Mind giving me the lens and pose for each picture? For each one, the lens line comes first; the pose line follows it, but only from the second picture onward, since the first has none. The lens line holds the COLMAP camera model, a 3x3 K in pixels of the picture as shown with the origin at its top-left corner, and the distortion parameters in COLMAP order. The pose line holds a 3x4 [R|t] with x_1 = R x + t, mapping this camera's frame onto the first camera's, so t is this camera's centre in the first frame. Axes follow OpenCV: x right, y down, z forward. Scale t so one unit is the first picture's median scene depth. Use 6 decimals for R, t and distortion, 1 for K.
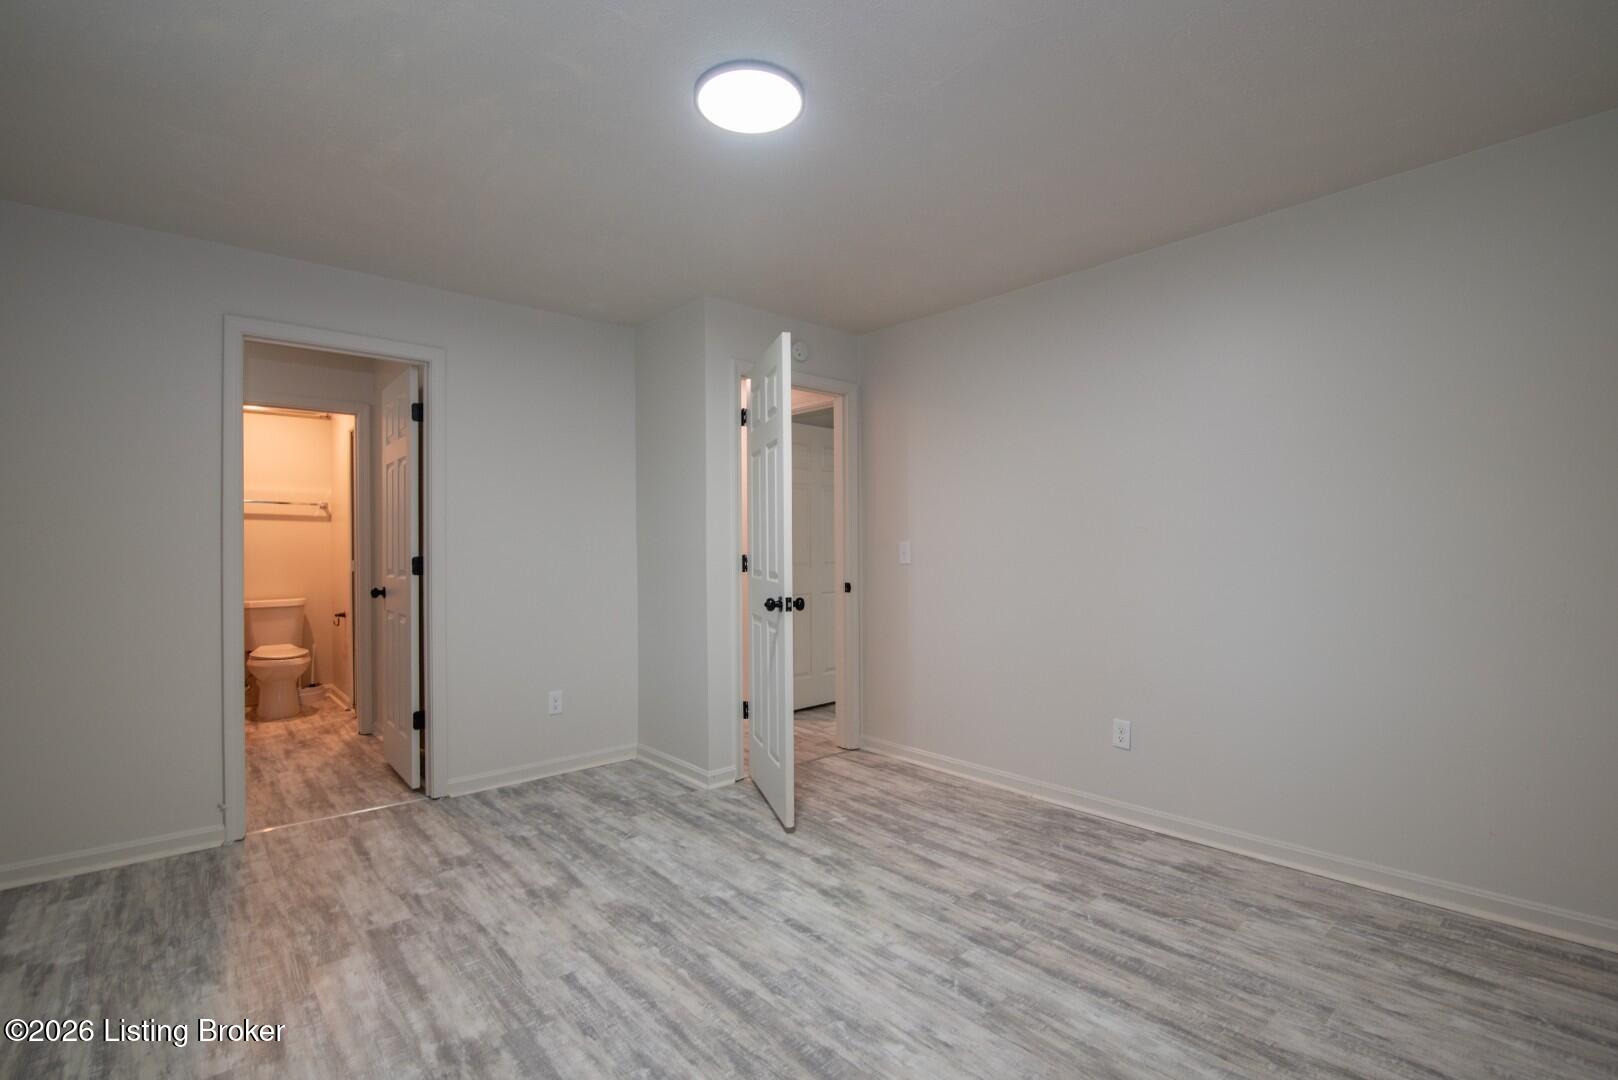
lens RADIAL K [[740.5, 0, 785.8], [0, 740.5, 547.7], [0, 0, 1]] dist [-0.018892, 0.000277]
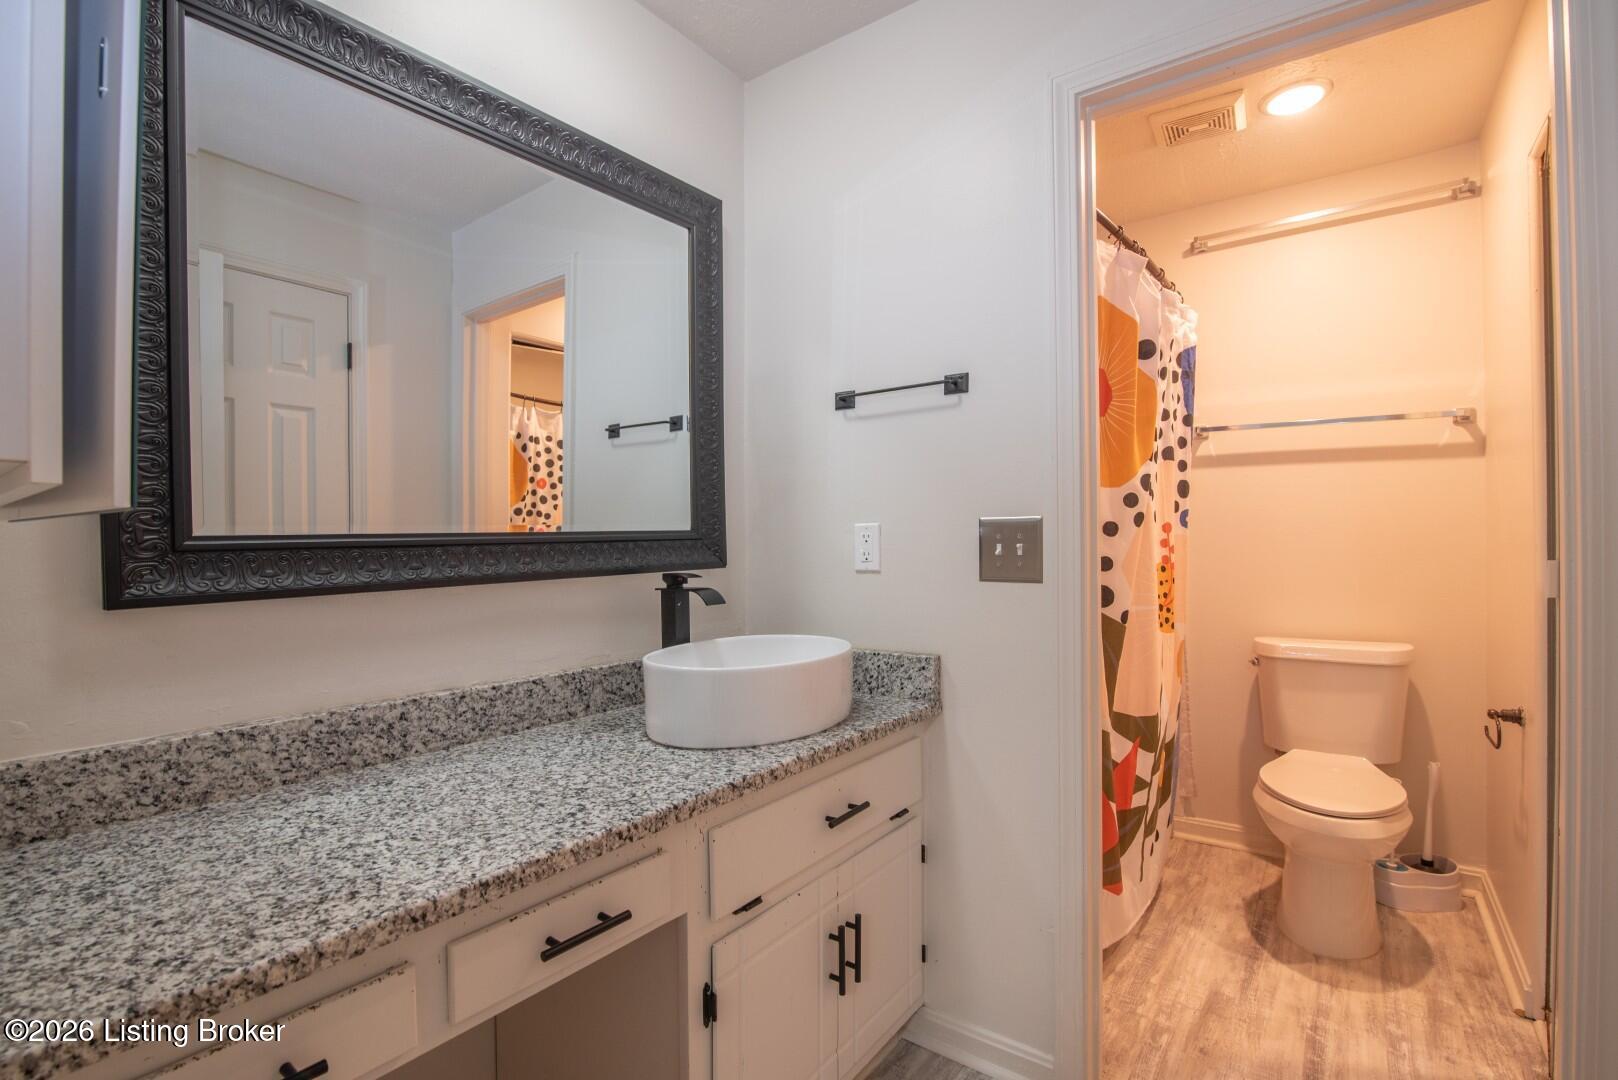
lens RADIAL K [[738.8, 0, 809.0], [0, 738.8, 540.0], [0, 0, 1]] dist [-0.020333, 0.000419]
pose [[0.236089, 0.007477, -0.971703, -0.731074], [0.004220, 0.999953, 0.008720, 0.010315], [0.971722, -0.006159, 0.236047, 1.245848]]
